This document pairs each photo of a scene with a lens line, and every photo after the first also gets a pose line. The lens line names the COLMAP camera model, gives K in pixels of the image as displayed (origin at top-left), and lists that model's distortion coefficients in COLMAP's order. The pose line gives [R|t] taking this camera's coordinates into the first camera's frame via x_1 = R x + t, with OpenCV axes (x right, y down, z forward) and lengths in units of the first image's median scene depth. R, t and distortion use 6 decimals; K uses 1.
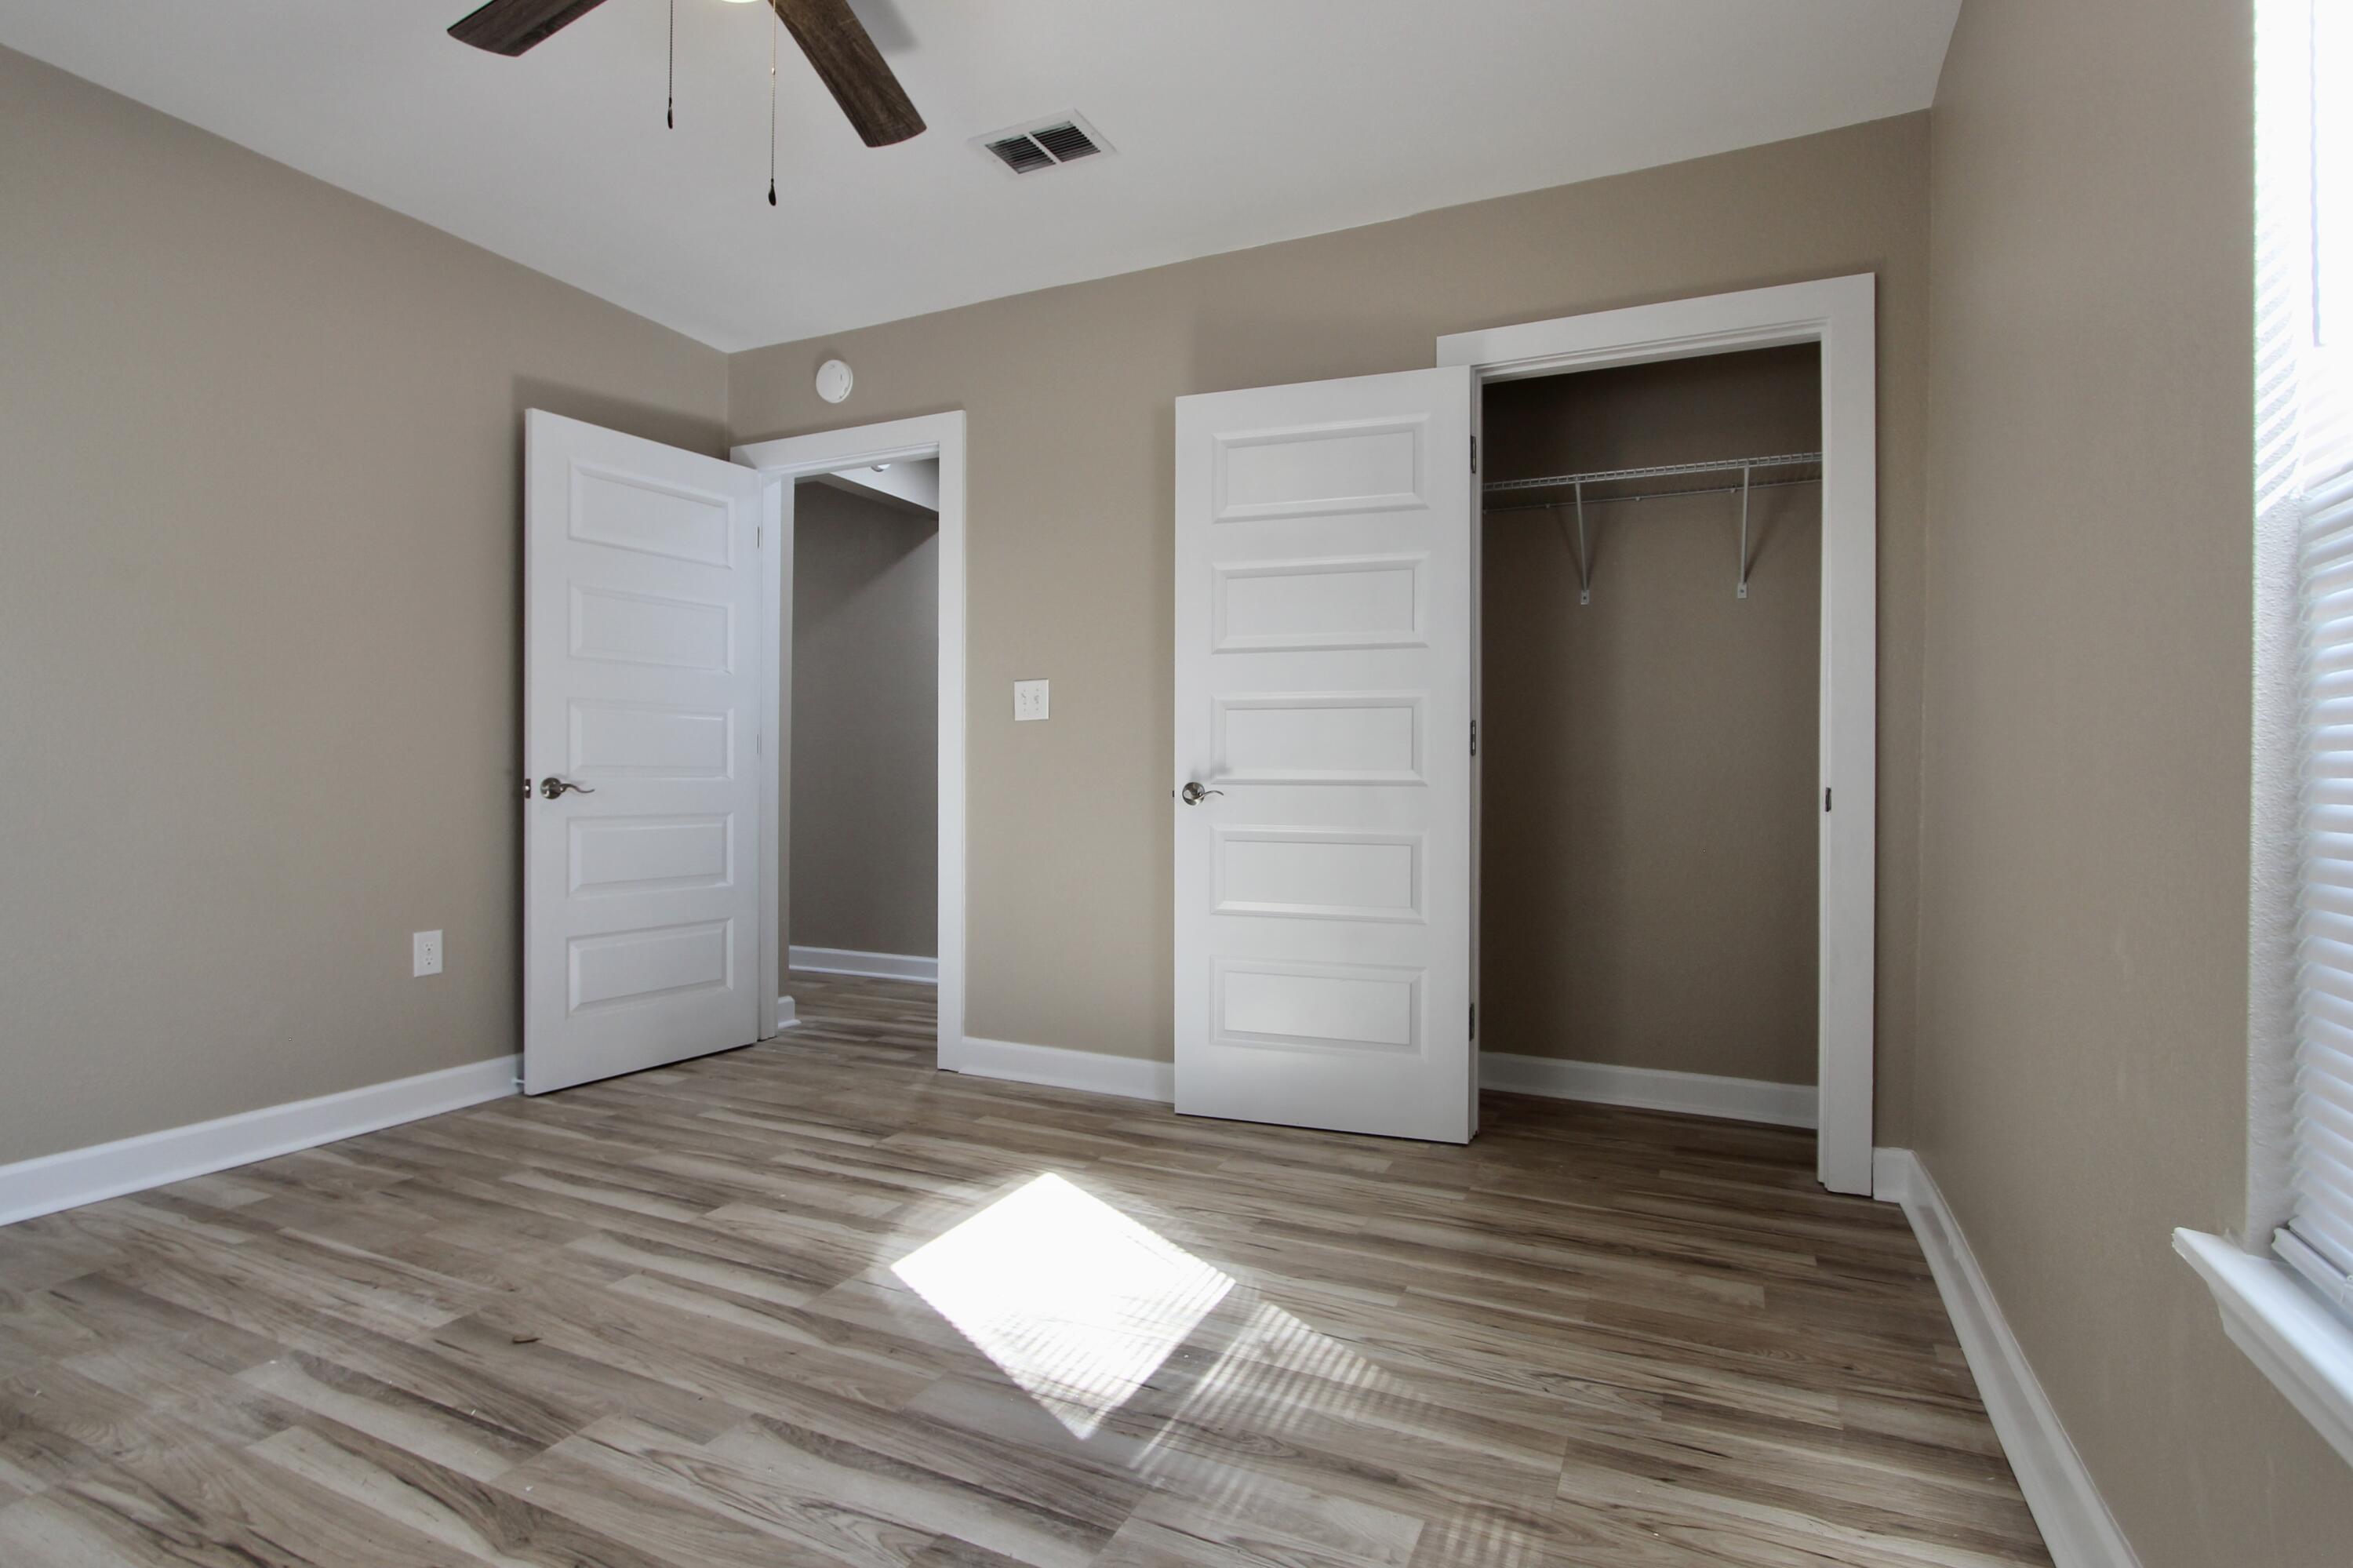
lens RADIAL K [[1156.3, 0, 1198.8], [0, 1156.3, 779.5], [0, 0, 1]] dist [-0.015904, 0.002395]
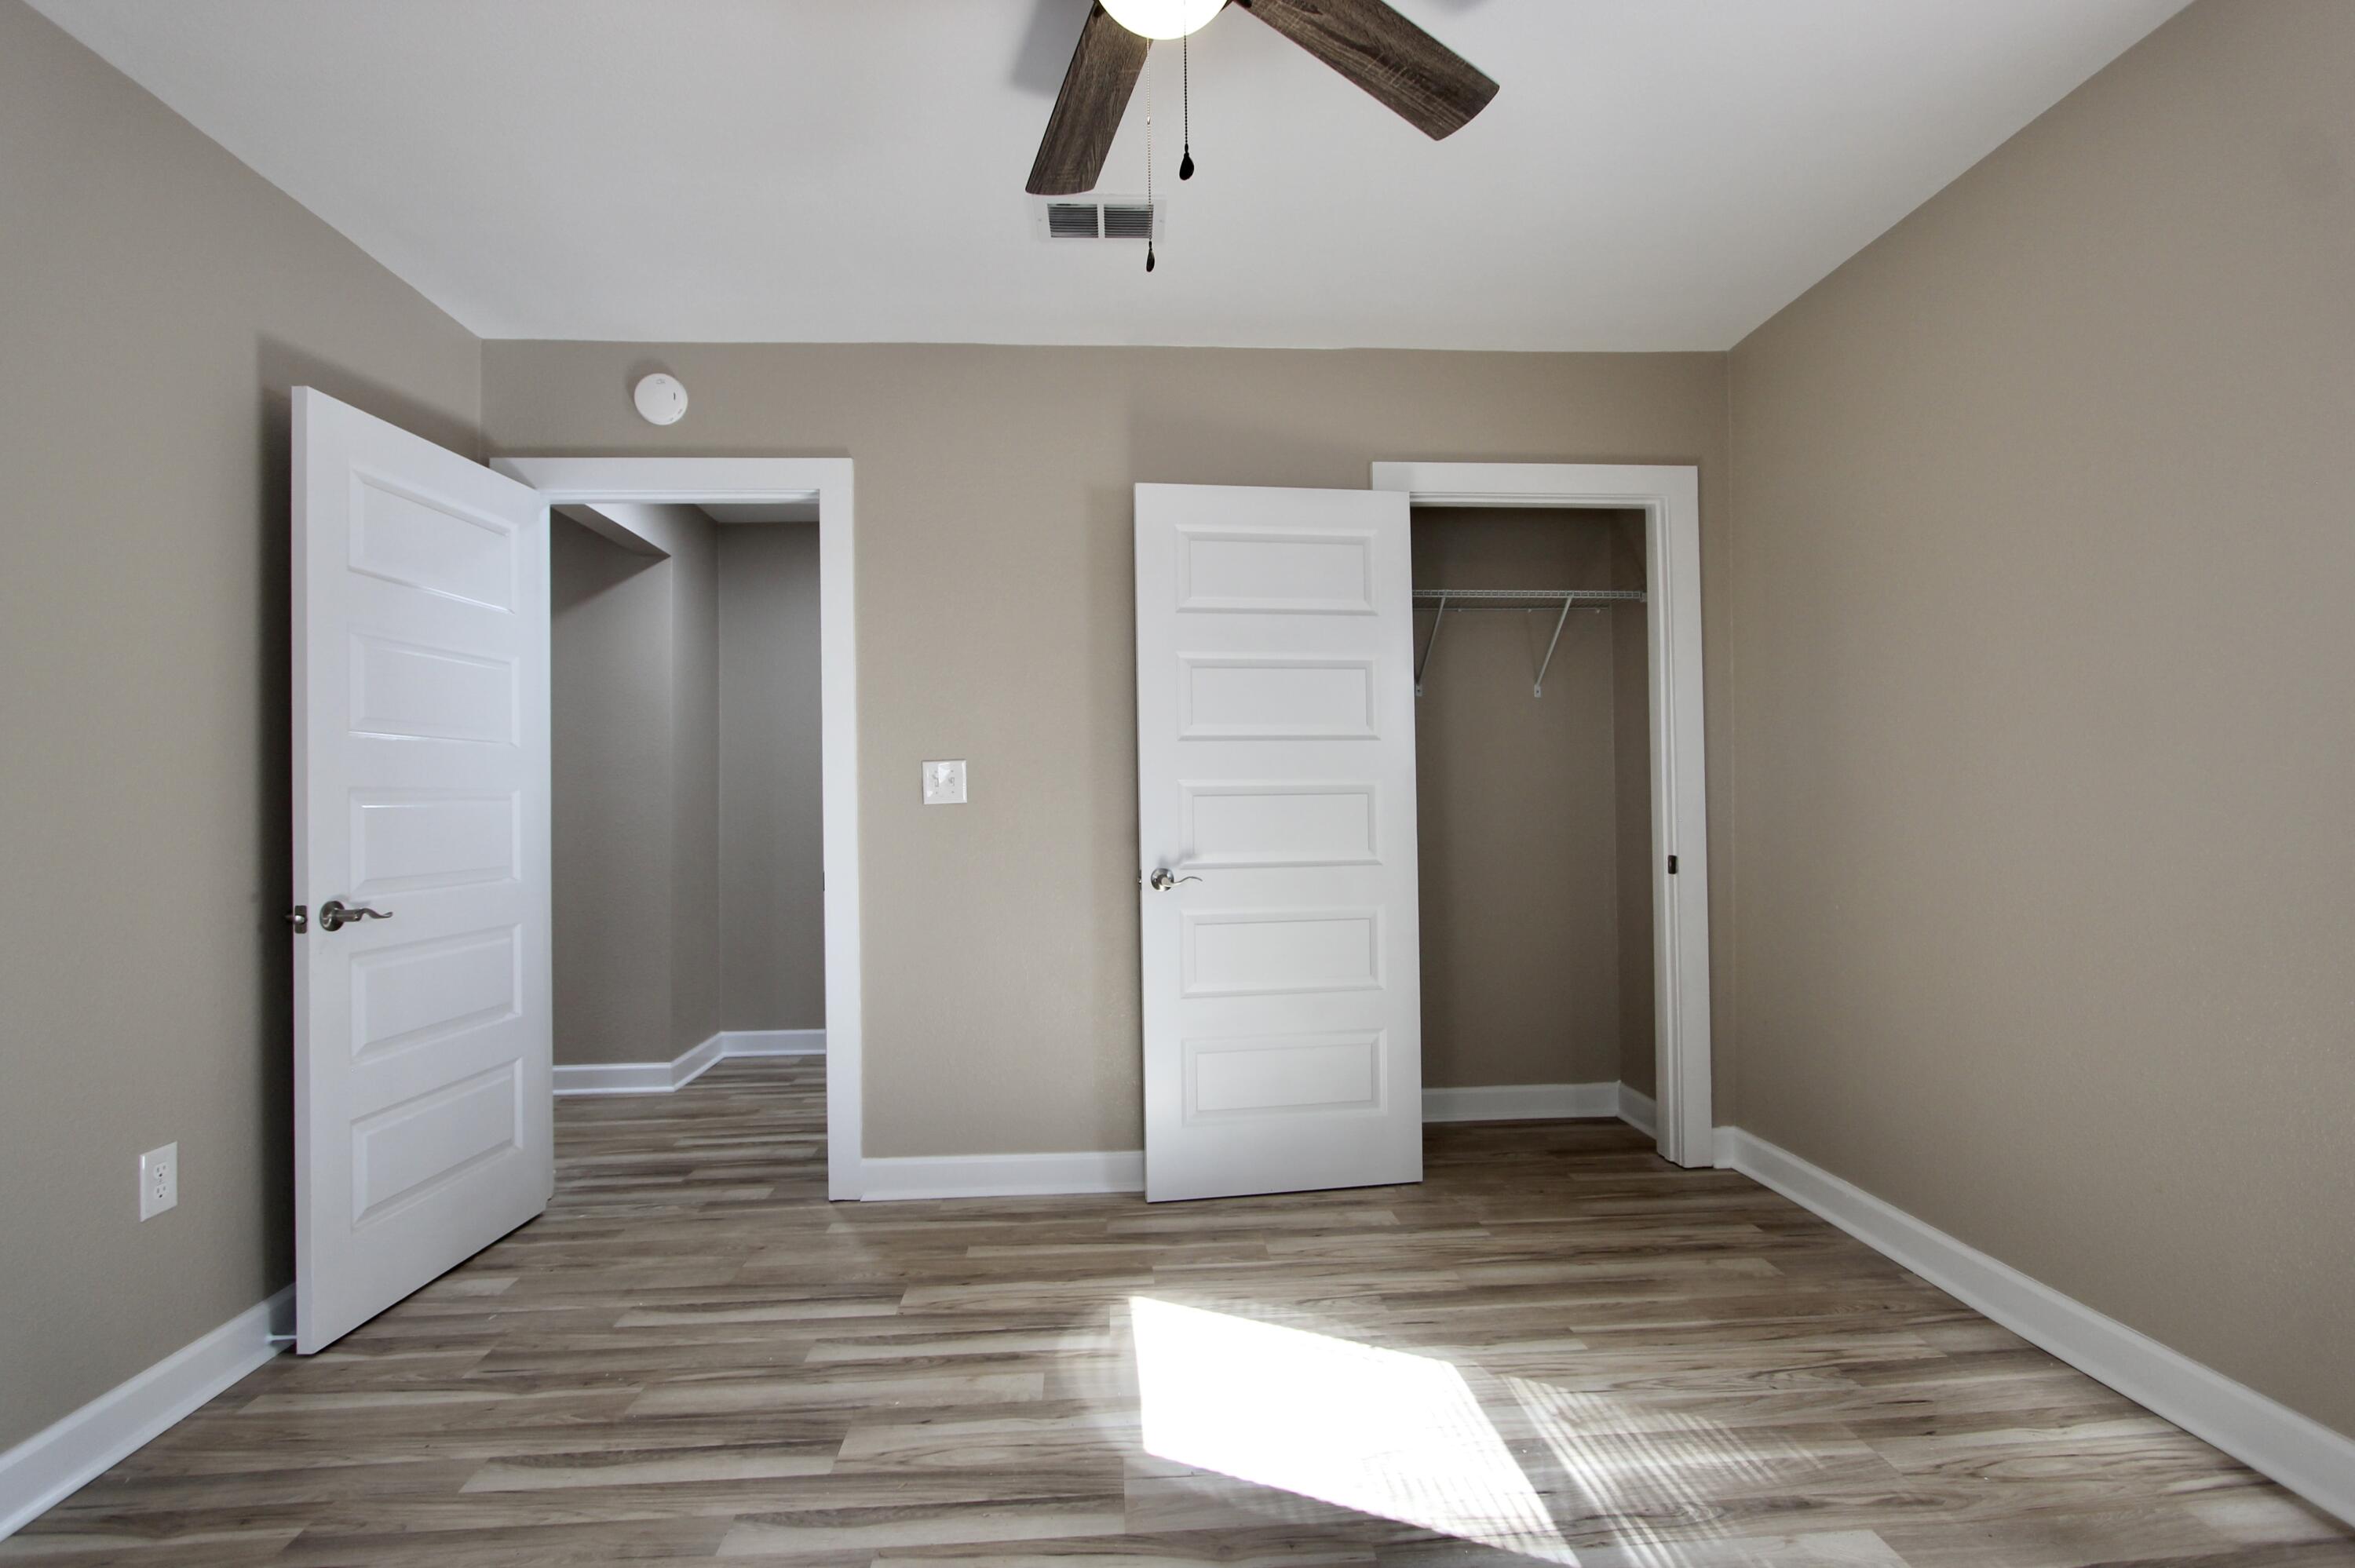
lens RADIAL K [[1088.2, 0, 1181.3], [0, 1088.2, 779.7], [0, 0, 1]] dist [-0.013737, 0.000798]
pose [[0.876074, -0.009935, 0.482075, -0.476215], [0.019821, 0.999685, -0.015418, -0.063698], [-0.481770, 0.023063, 0.875994, 0.174243]]
